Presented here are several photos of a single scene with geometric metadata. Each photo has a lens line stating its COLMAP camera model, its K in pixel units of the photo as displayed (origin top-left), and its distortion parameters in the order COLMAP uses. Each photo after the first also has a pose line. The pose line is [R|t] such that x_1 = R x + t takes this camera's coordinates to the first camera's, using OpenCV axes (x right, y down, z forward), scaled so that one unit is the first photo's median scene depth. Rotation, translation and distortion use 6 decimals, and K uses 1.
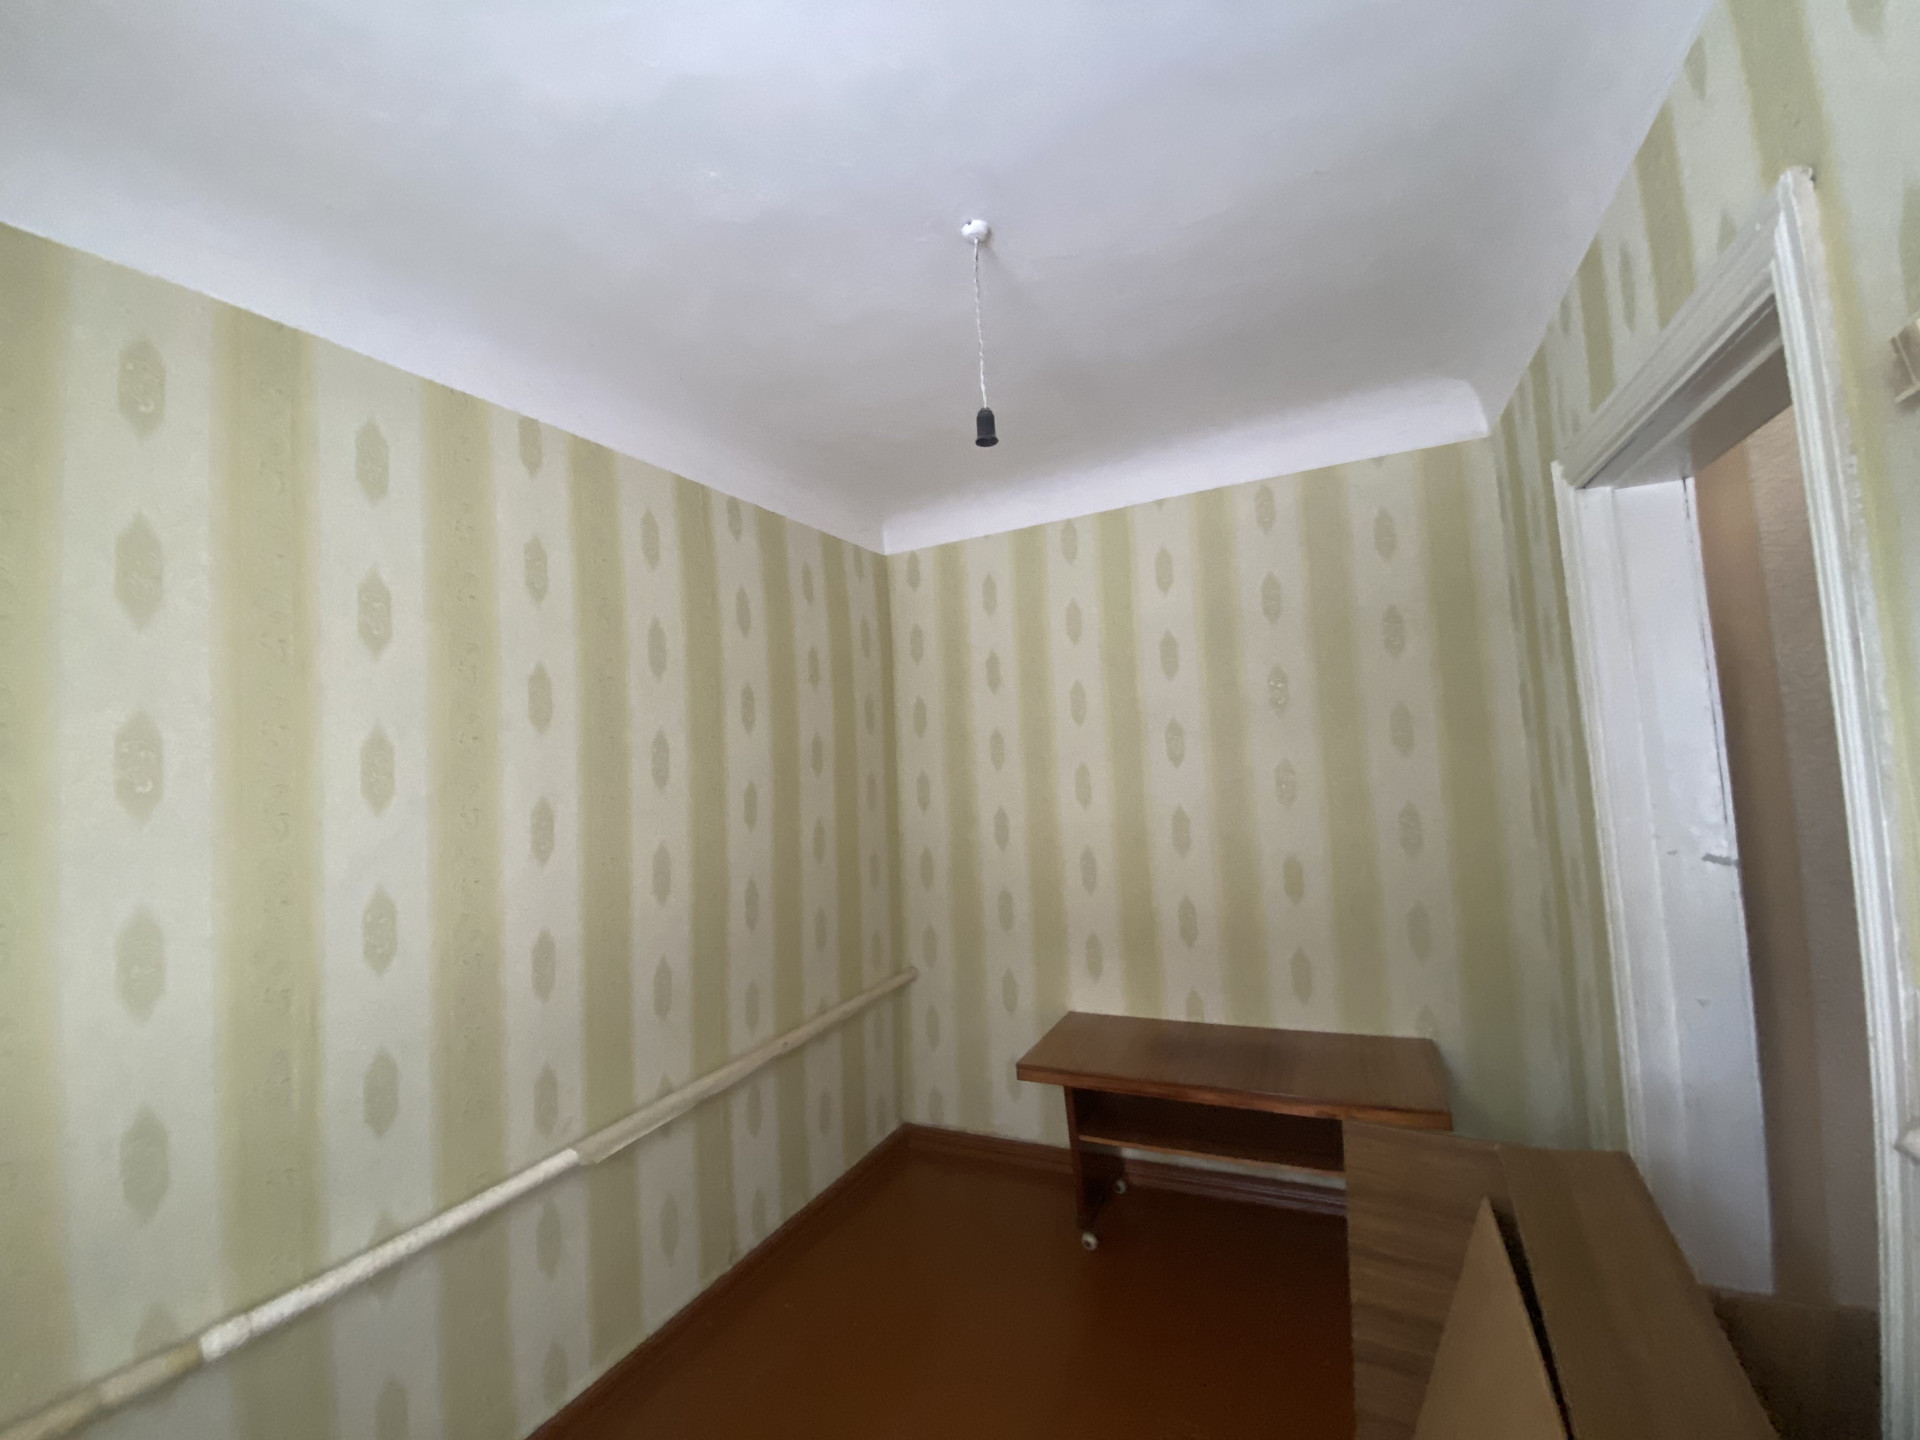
lens RADIAL K [[779.3, 0, 960.0], [0, 779.3, 720.0], [0, 0, 1]] dist [0.000650, 0.000004]
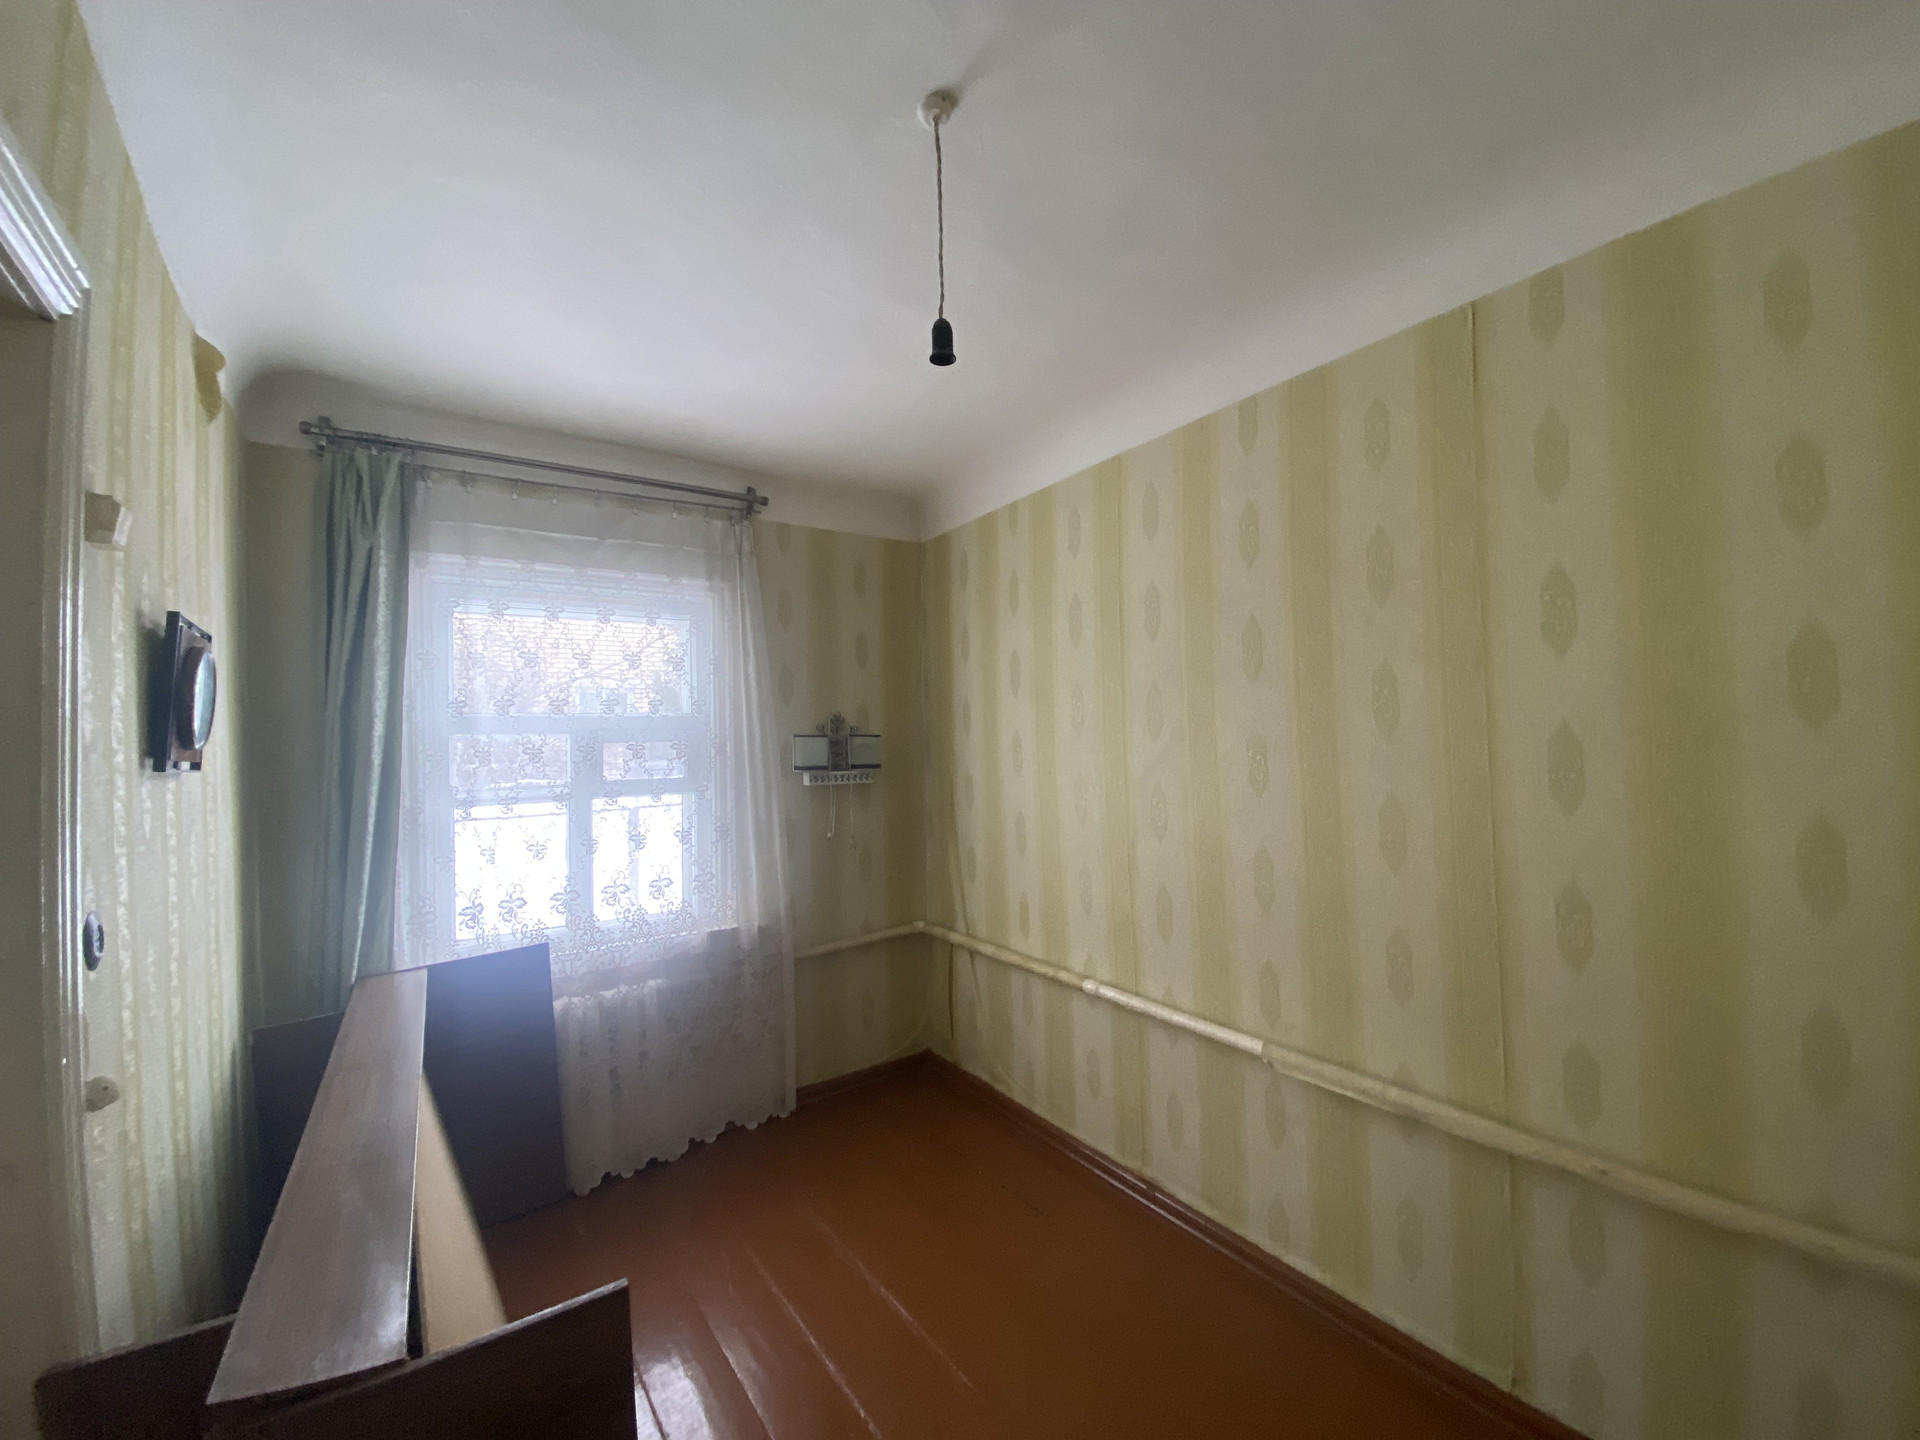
lens RADIAL K [[779.3, 0, 960.0], [0, 779.3, 720.0], [0, 0, 1]] dist [0.000650, 0.000004]
pose [[-0.473994, 0.053778, -0.878884, 0.668122], [0.104611, 0.994503, 0.004434, 0.025640], [0.874292, -0.089840, -0.477015, 1.146194]]
